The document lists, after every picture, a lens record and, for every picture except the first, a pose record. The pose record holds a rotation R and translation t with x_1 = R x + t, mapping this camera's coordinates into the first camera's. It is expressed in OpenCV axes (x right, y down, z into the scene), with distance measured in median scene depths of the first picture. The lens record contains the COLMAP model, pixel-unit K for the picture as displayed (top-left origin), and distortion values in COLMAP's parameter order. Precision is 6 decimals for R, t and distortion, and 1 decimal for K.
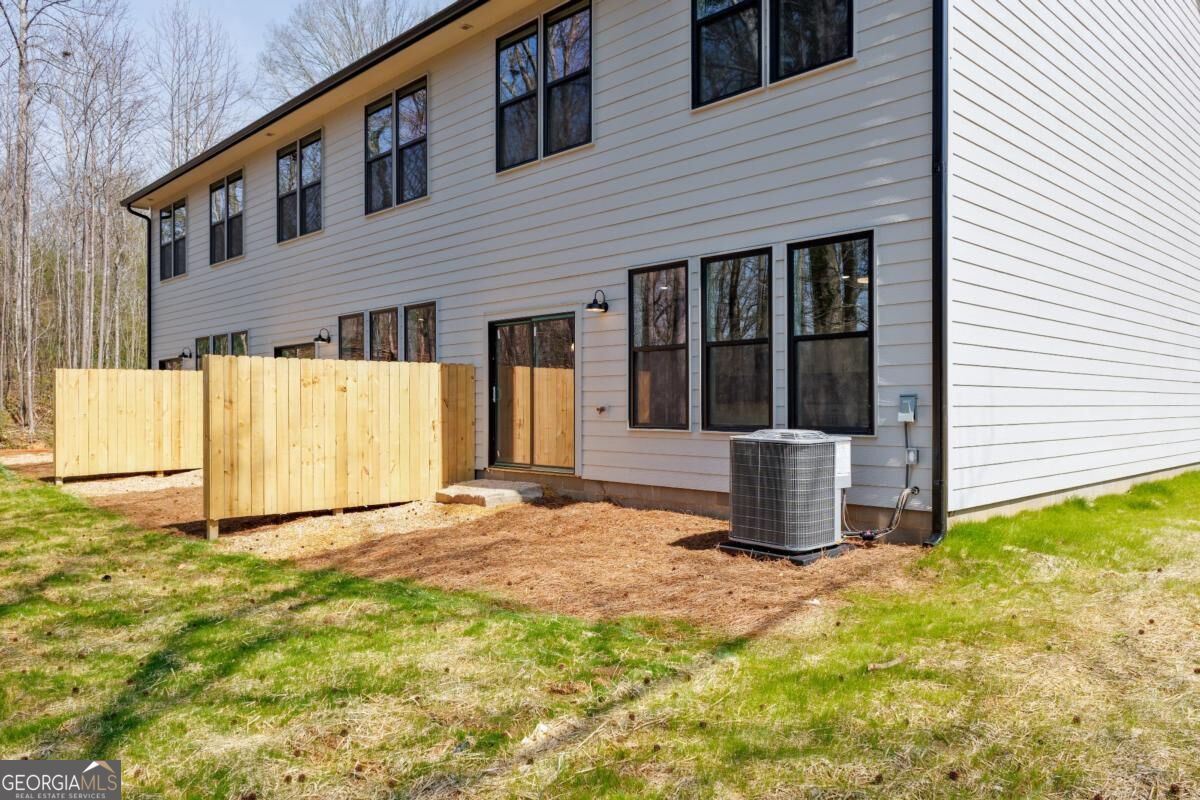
lens RADIAL K [[1649.0, 0, 599.6], [0, 1649.0, 394.1], [0, 0, 1]] dist [0.022796, 0.000000]
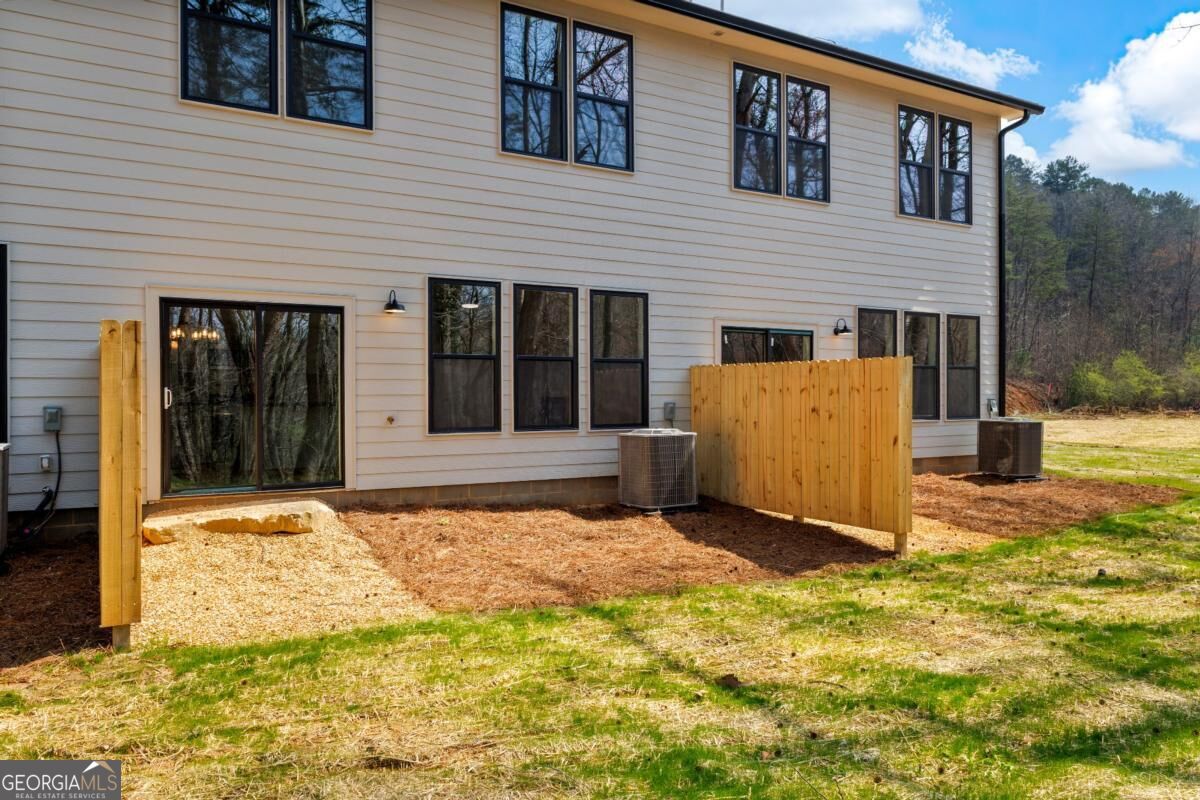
lens RADIAL K [[797.2, 0, 543.5], [0, 797.2, 407.1], [0, 0, 1]] dist [0.018016, -0.009843]
pose [[-0.041177, 0.005387, 0.999137, -0.481396], [0.005216, 0.999973, -0.005176, 0.007583], [-0.999138, 0.004999, -0.041204, 0.965961]]
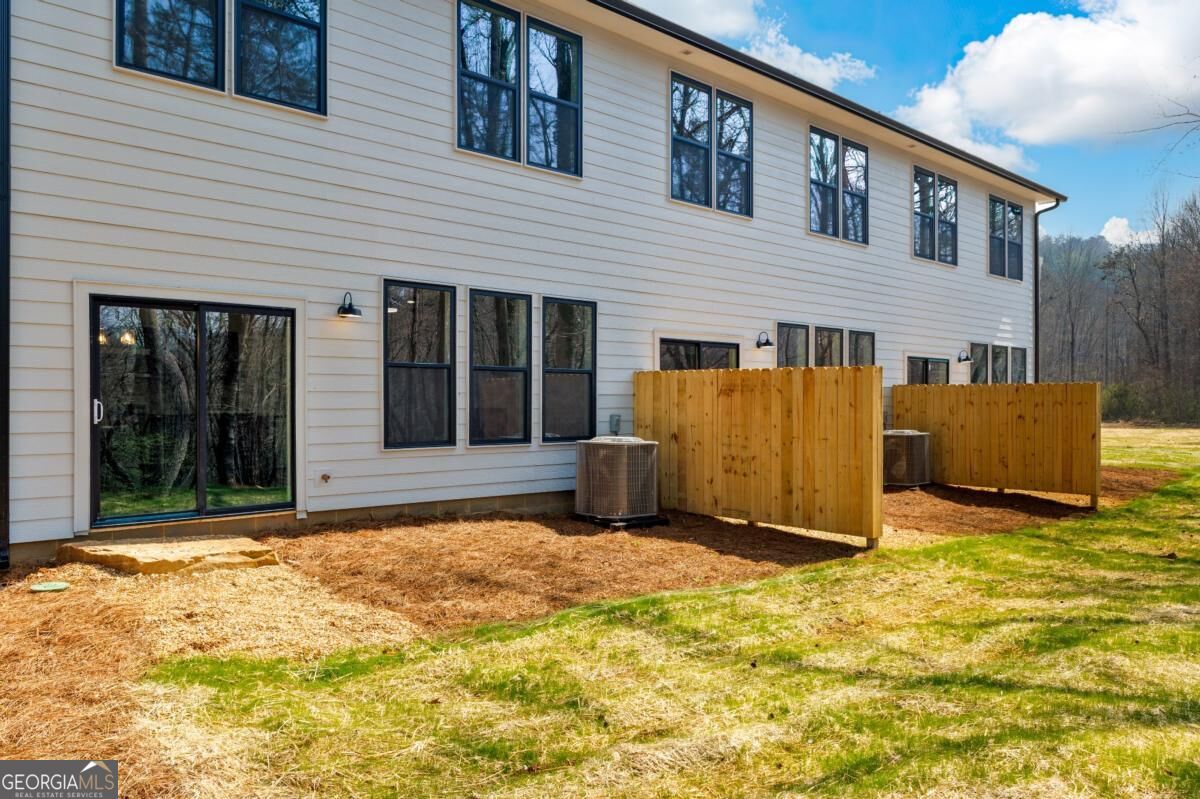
lens RADIAL K [[955.1, 0, 595.8], [0, 955.1, 408.1], [0, 0, 1]] dist [0.024961, -0.019826]
pose [[-0.328400, 0.019854, 0.944330, -0.538291], [0.011128, 0.999791, -0.017150, 0.008282], [-0.944473, 0.004876, -0.328552, 1.082763]]
